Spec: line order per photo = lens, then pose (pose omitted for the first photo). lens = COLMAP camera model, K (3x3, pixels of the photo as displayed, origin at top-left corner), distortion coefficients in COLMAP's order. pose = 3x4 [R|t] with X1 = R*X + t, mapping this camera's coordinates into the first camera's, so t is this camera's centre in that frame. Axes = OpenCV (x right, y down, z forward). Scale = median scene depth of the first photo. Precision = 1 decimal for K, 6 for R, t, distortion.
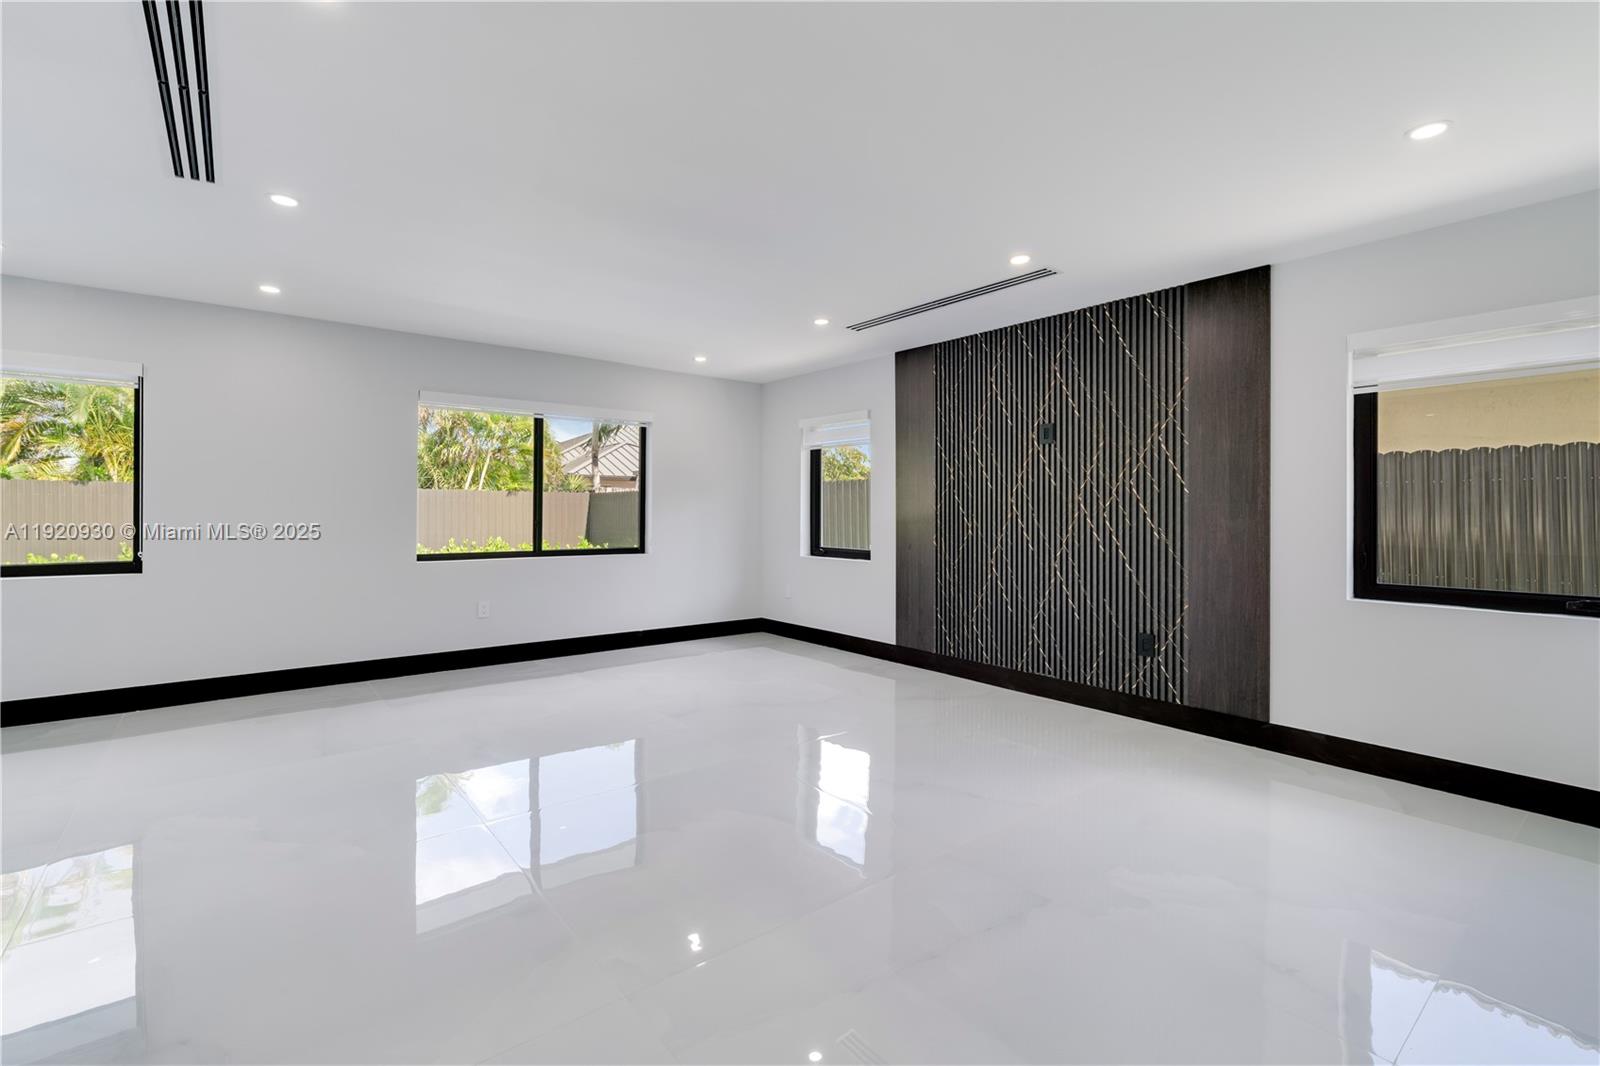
lens RADIAL K [[710.1, 0, 803.2], [0, 710.1, 512.1], [0, 0, 1]] dist [0.003126, -0.000592]
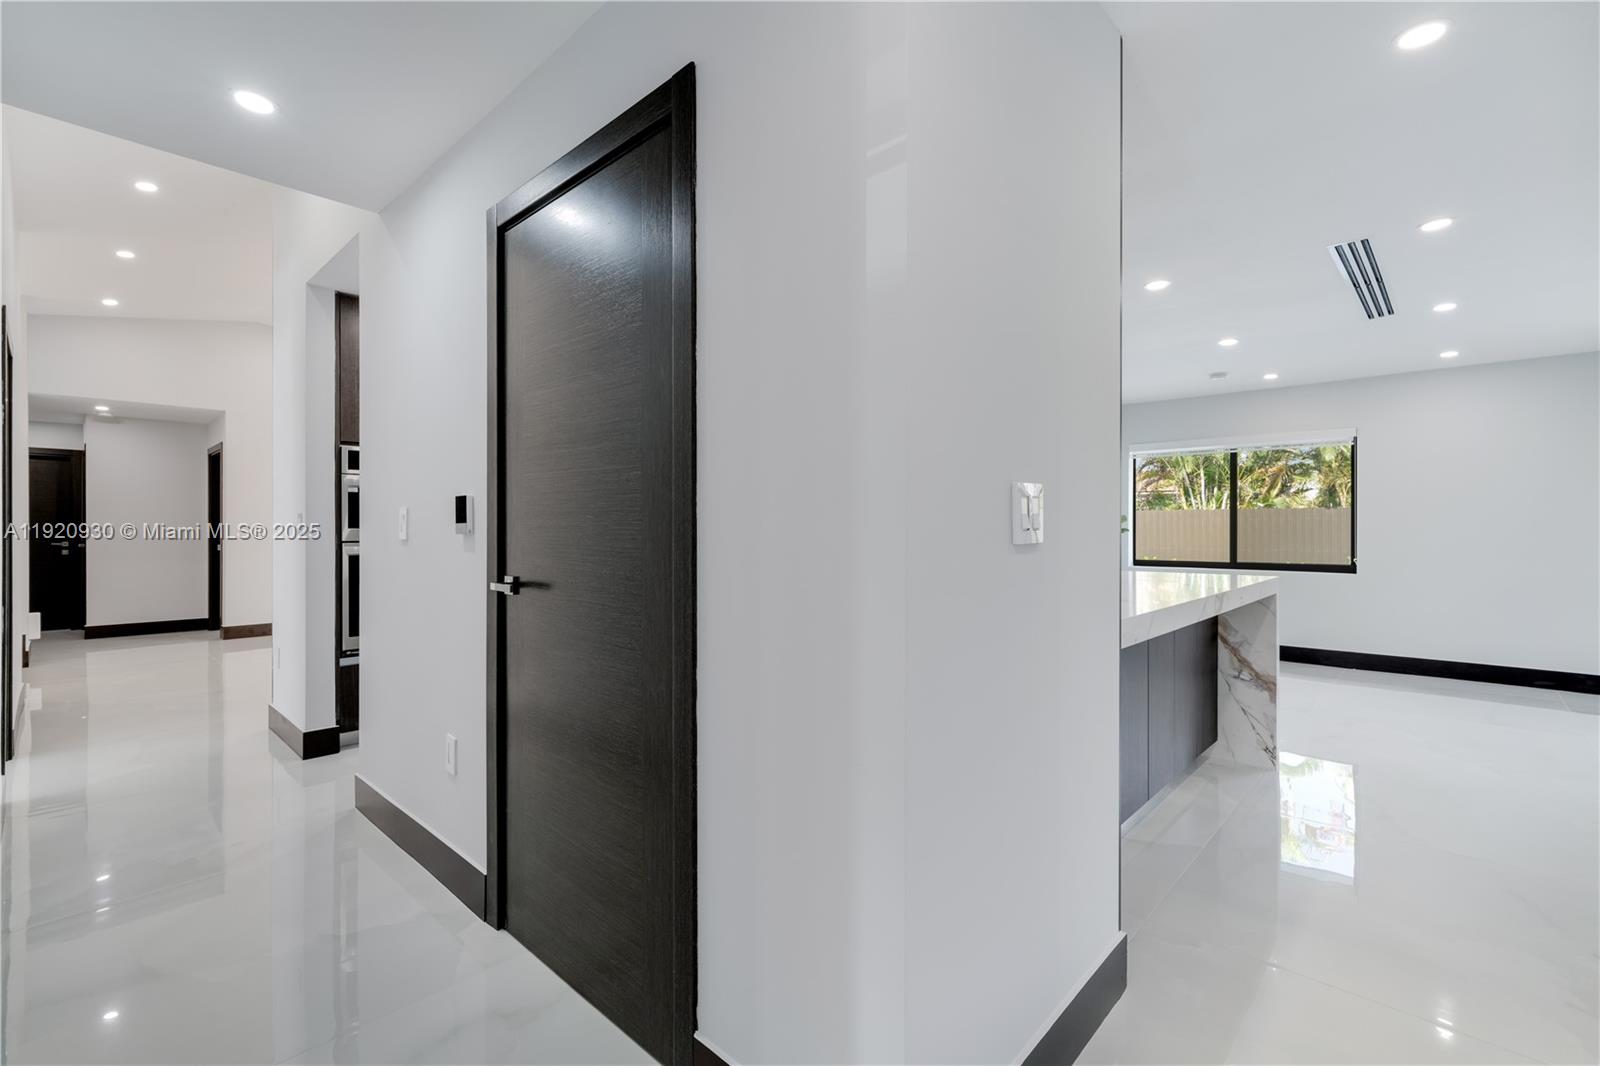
lens RADIAL K [[696.7, 0, 796.8], [0, 696.7, 535.0], [0, 0, 1]] dist [-0.001834, 0.000786]
pose [[0.132254, -0.001877, -0.991214, 0.348436], [0.007394, 0.999972, -0.000907, 0.000581], [0.991188, -0.007209, 0.132264, -0.338735]]
